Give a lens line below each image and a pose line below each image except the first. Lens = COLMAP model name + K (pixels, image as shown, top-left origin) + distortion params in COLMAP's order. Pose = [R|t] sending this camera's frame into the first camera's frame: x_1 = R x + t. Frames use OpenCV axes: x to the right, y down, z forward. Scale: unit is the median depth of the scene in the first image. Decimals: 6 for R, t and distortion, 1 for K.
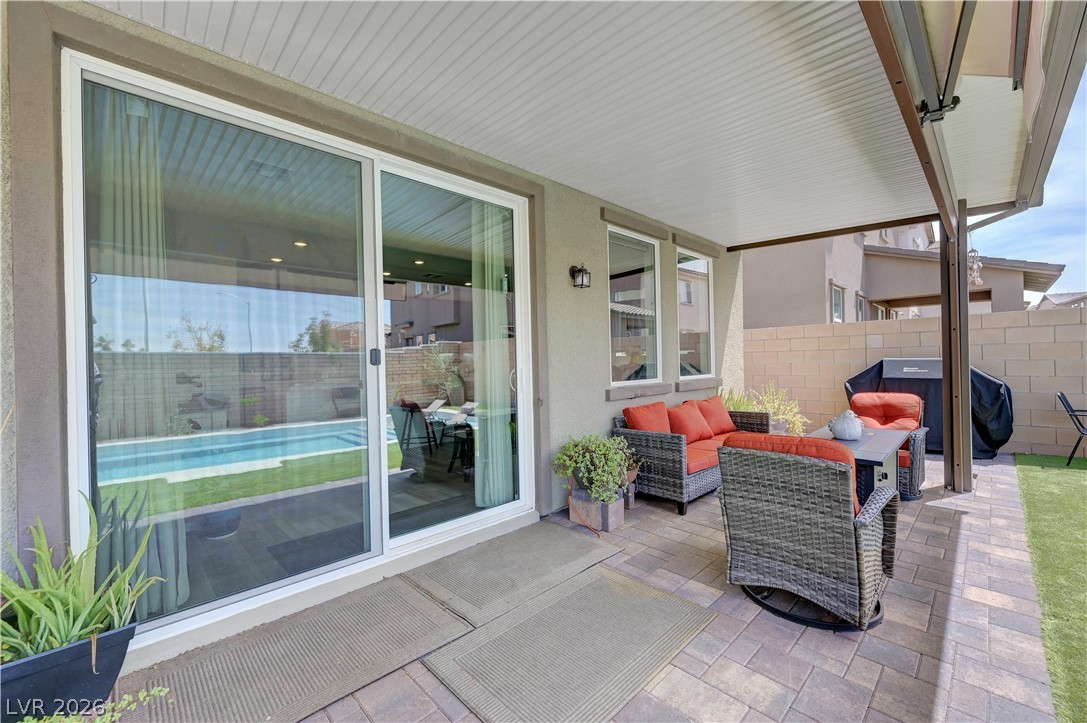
lens RADIAL K [[441.2, 0, 543.5], [0, 441.2, 361.5], [0, 0, 1]] dist [0.000624, 0.000056]
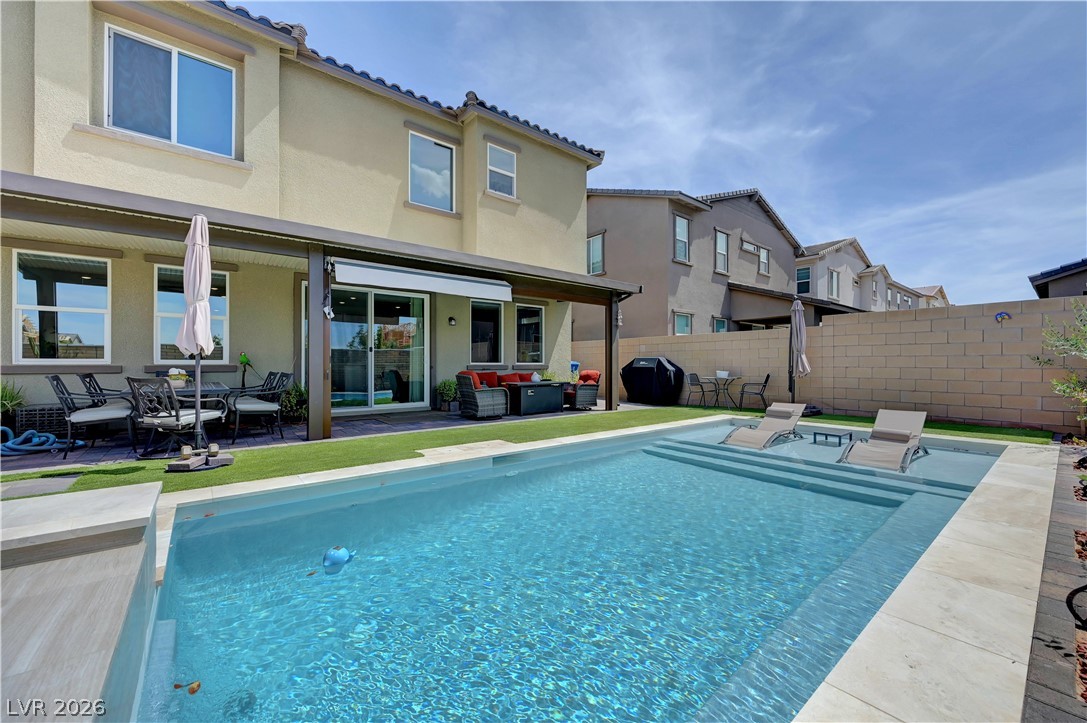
lens RADIAL K [[425.9, 0, 543.5], [0, 425.9, 361.5], [0, 0, 1]] dist [-0.000328, 0.000065]
pose [[0.995708, 0.022040, -0.089889, 0.673256], [-0.022506, 0.999738, -0.004172, 0.036120], [0.089774, 0.006177, 0.995943, -1.161412]]
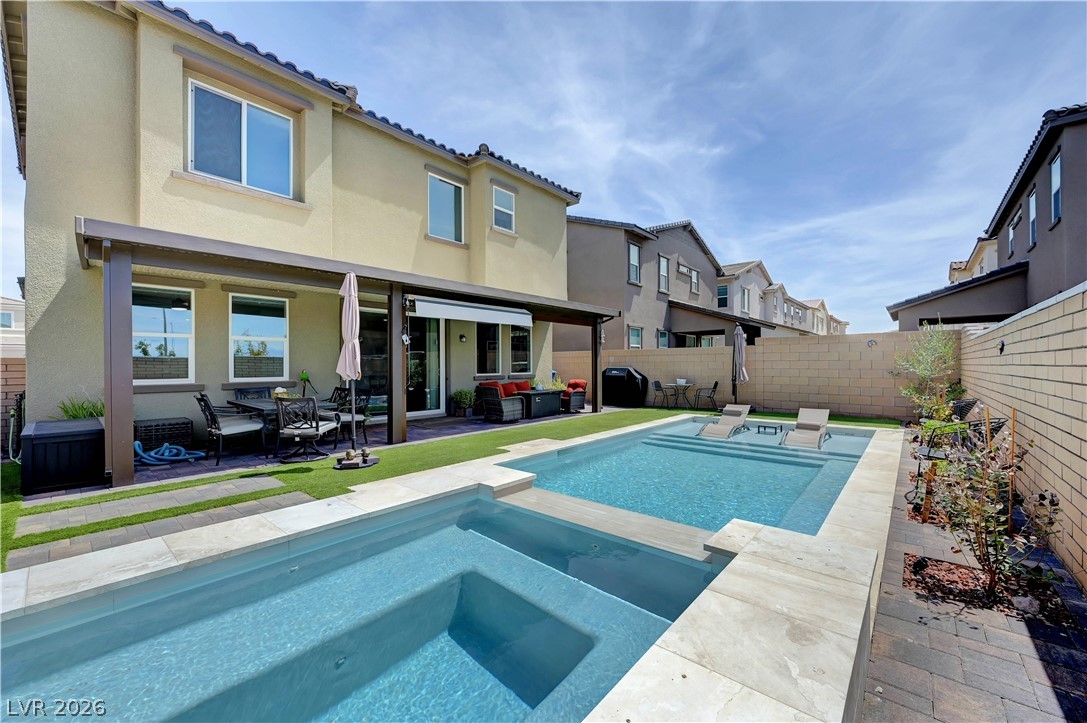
lens RADIAL K [[425.9, 0, 543.5], [0, 425.9, 361.5], [0, 0, 1]] dist [-0.000328, 0.000065]
pose [[0.996243, 0.018438, 0.084611, 0.305213], [-0.017660, 0.999795, -0.009938, -0.011441], [-0.084777, 0.008406, 0.996364, -1.535340]]
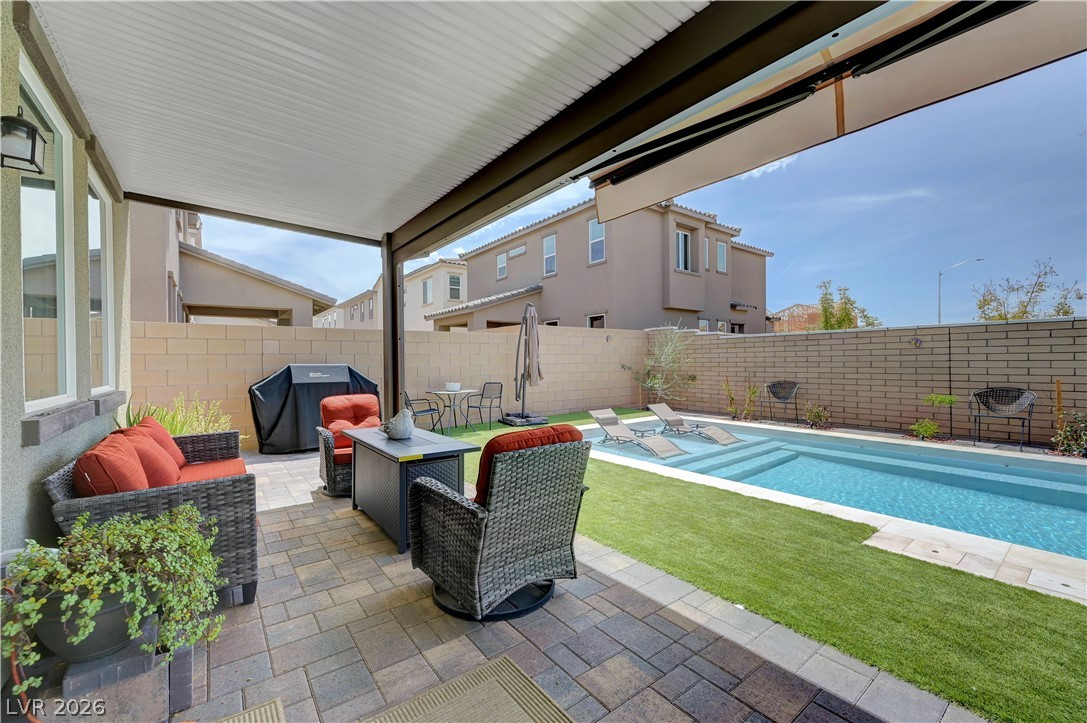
lens RADIAL K [[441.2, 0, 543.5], [0, 441.2, 361.5], [0, 0, 1]] dist [0.000624, 0.000056]
pose [[0.118444, 0.017160, 0.992812, -0.209254], [0.008140, 0.999800, -0.018252, 0.012815], [-0.992927, 0.010243, 0.118281, 0.386006]]
